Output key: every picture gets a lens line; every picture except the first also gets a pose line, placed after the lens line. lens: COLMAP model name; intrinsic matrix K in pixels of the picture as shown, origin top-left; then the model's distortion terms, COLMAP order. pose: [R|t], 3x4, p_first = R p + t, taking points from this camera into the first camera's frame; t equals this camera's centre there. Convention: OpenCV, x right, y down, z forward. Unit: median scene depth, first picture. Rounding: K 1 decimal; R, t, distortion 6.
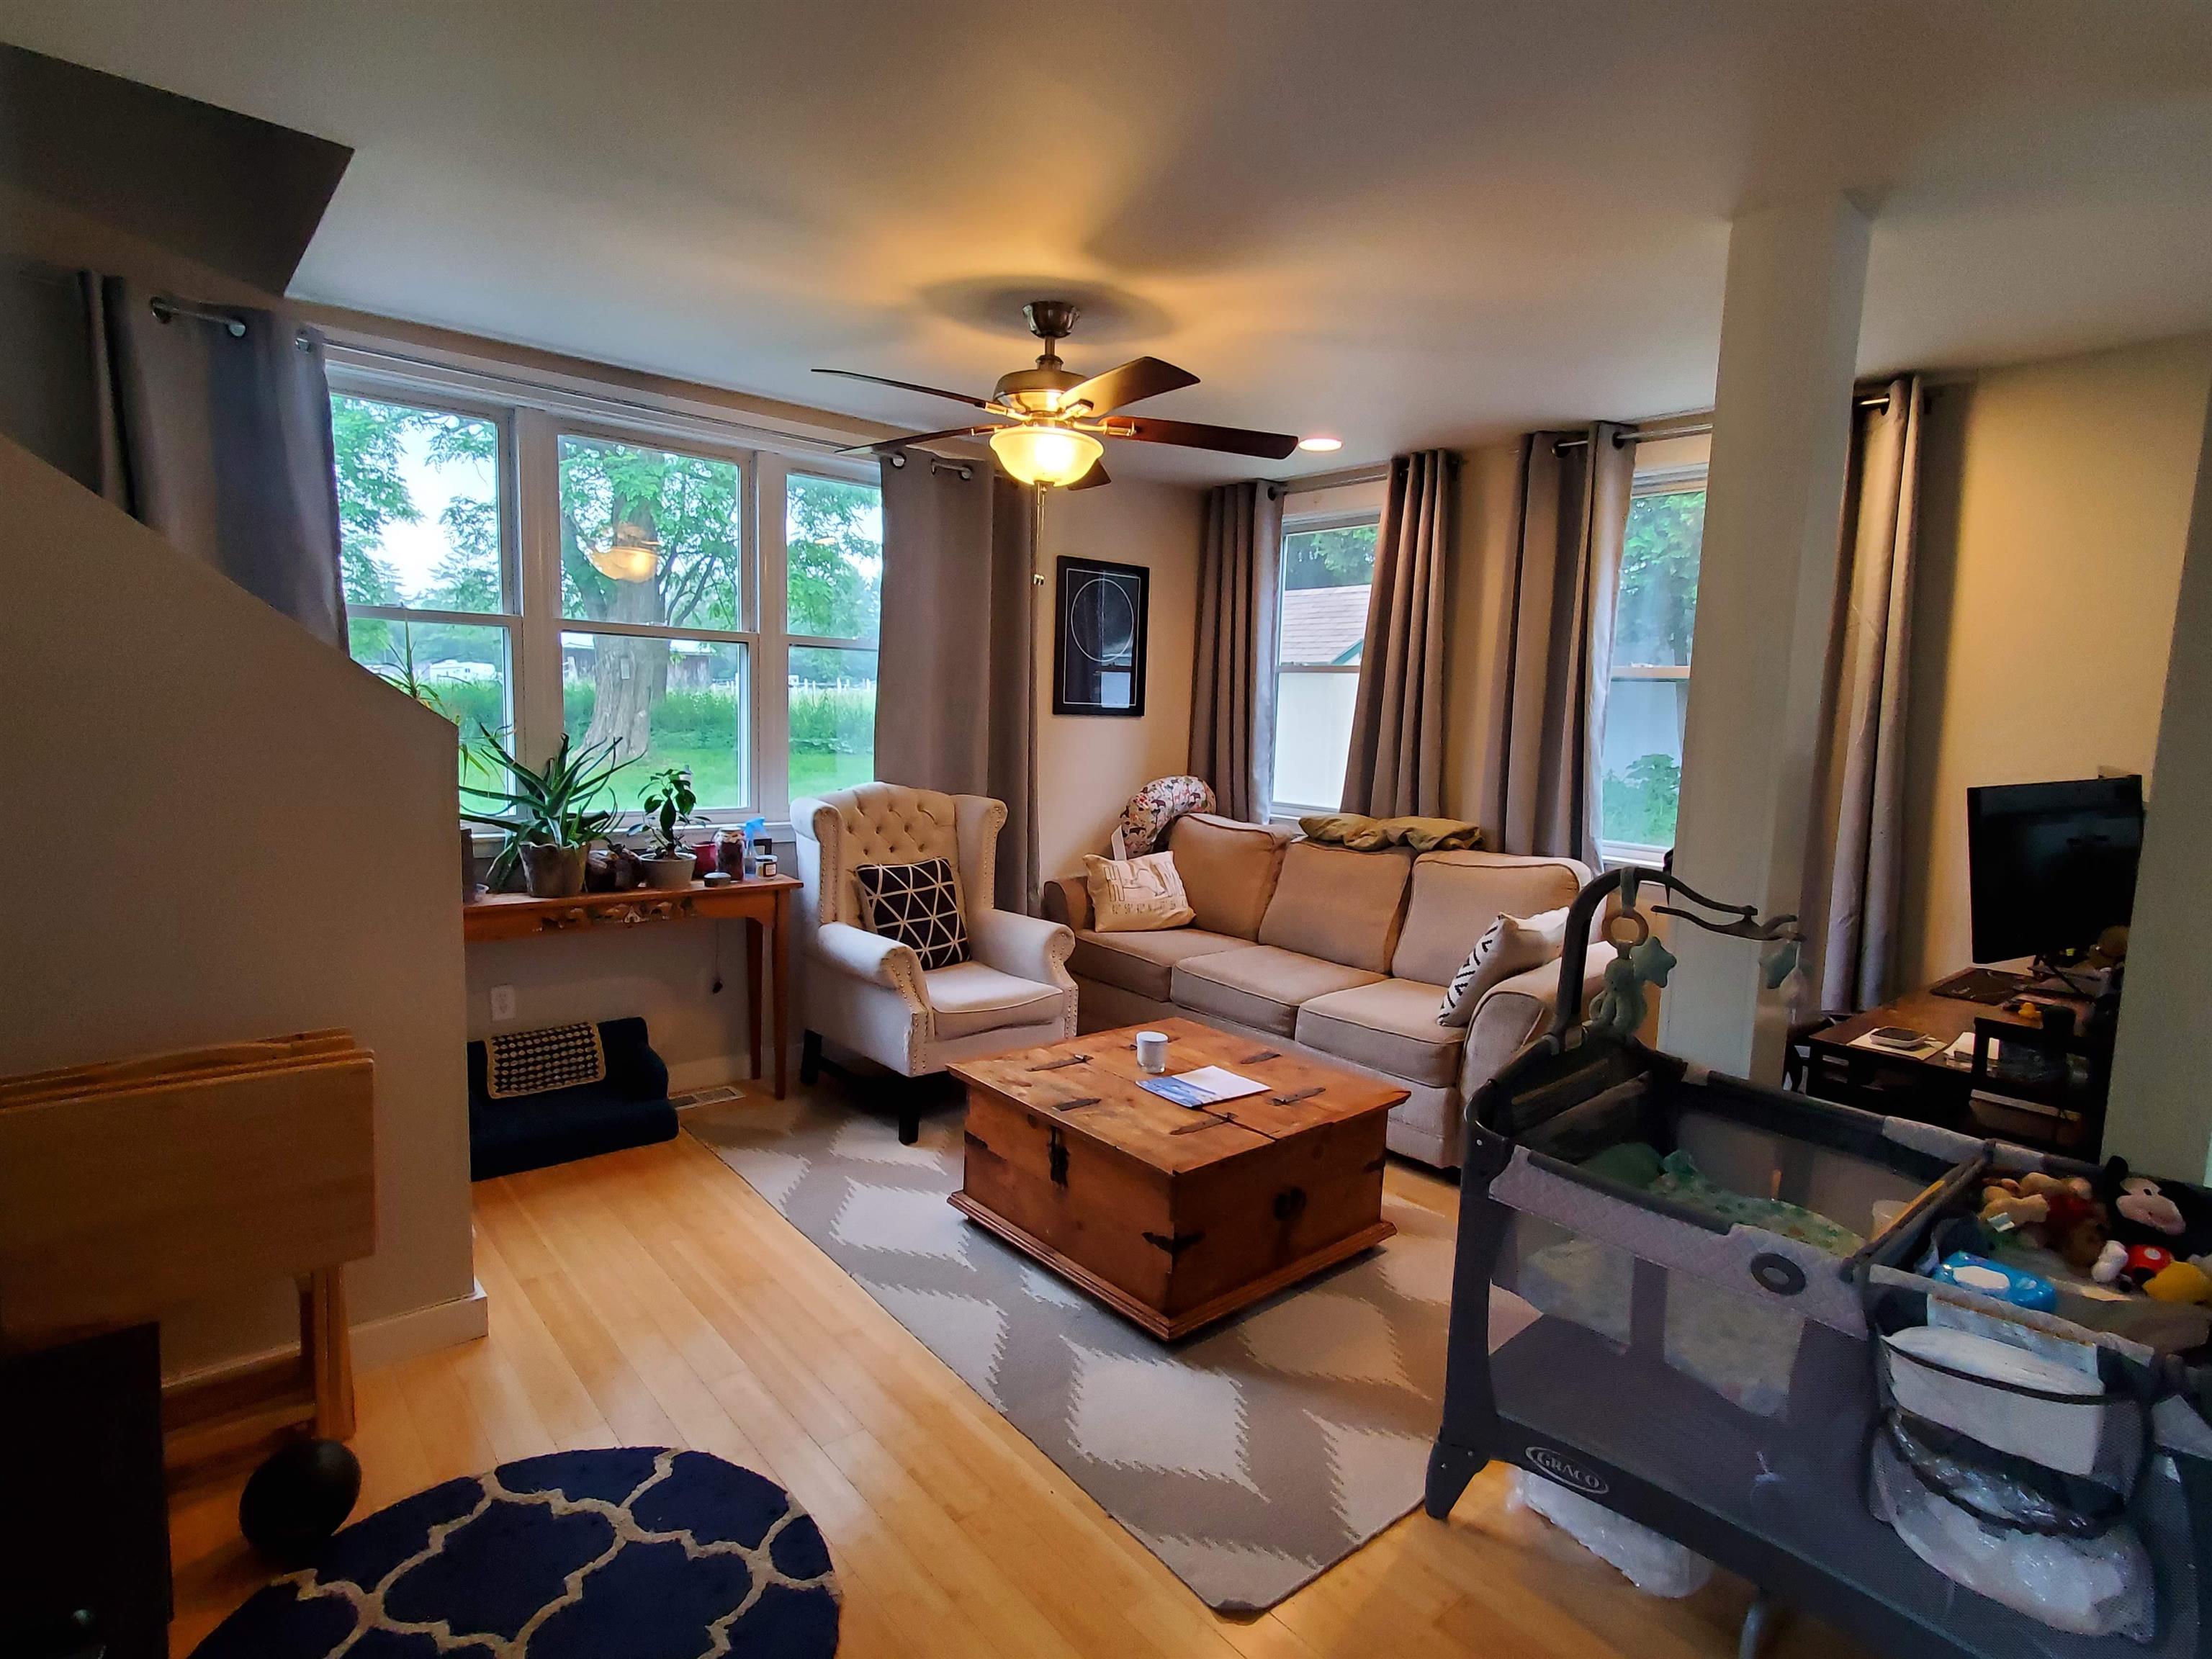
lens RADIAL K [[1138.5, 0, 1106.0], [0, 1138.5, 829.5], [0, 0, 1]] dist [0.024458, 0.000775]
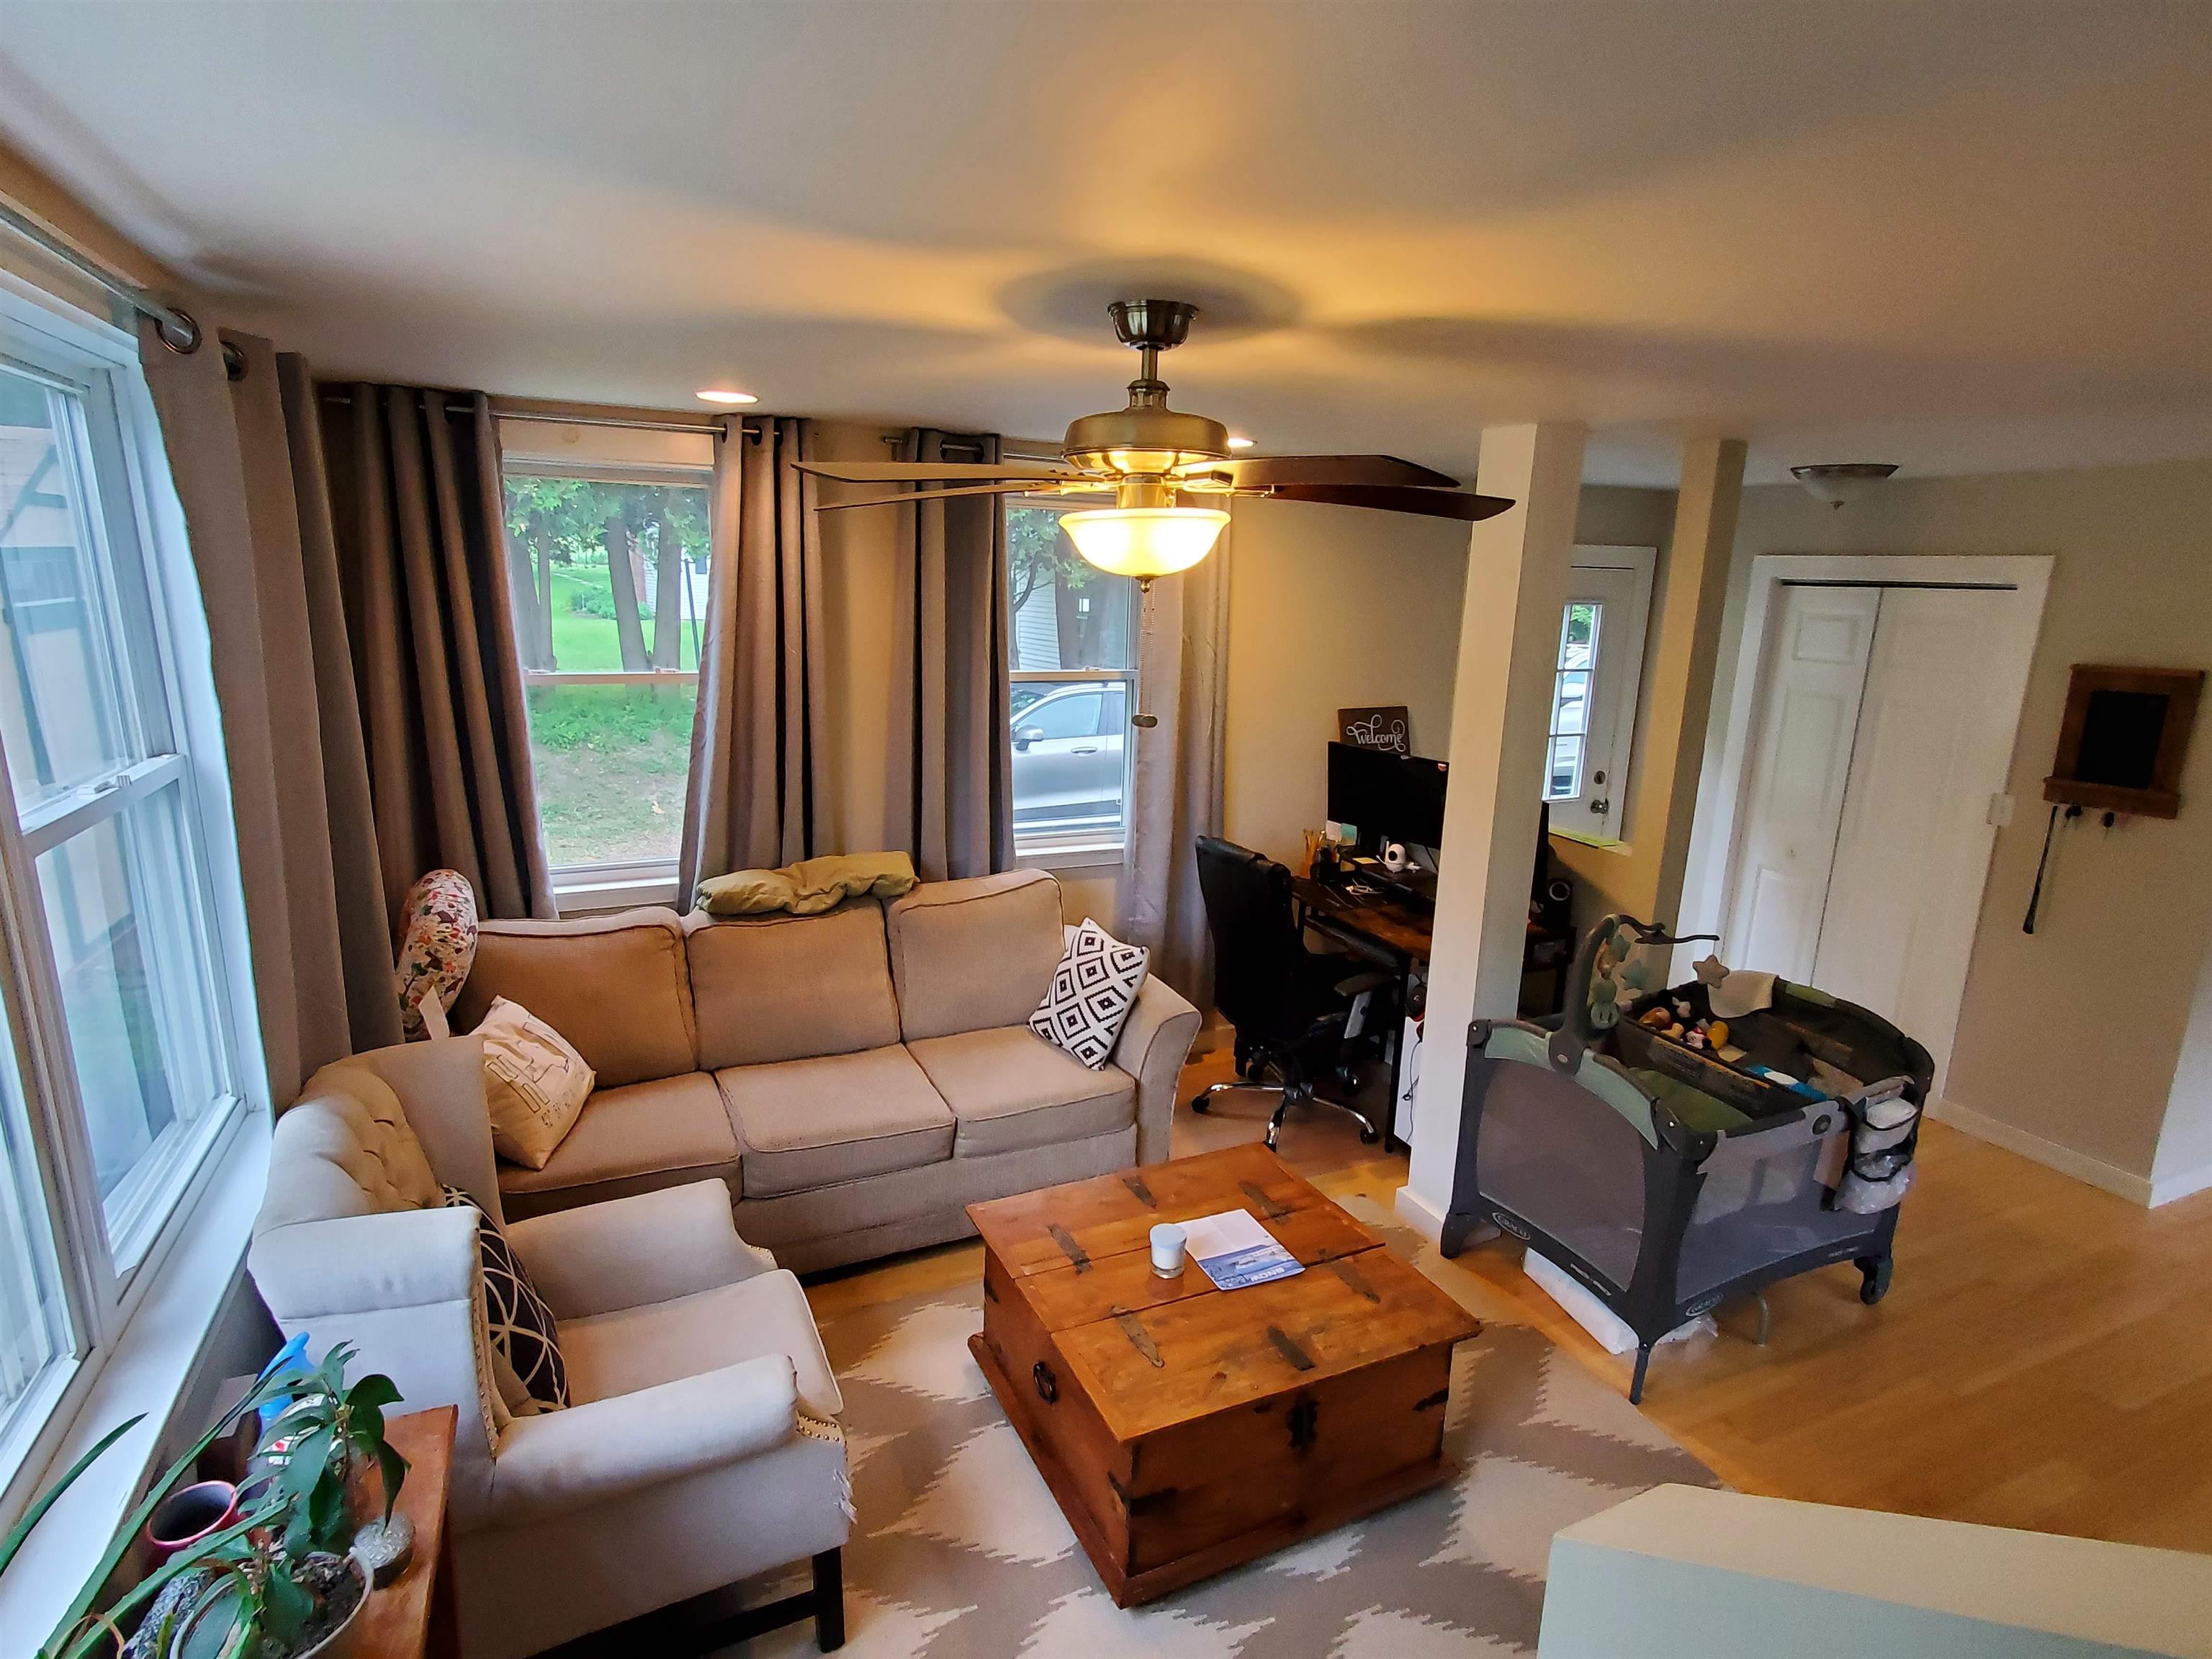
lens RADIAL K [[1138.5, 0, 1106.0], [0, 1138.5, 829.5], [0, 0, 1]] dist [0.024458, 0.000775]
pose [[0.263909, -0.233184, 0.935937, -0.692334], [0.079003, 0.972303, 0.219968, -0.297432], [-0.961307, 0.015891, 0.275021, 0.810463]]
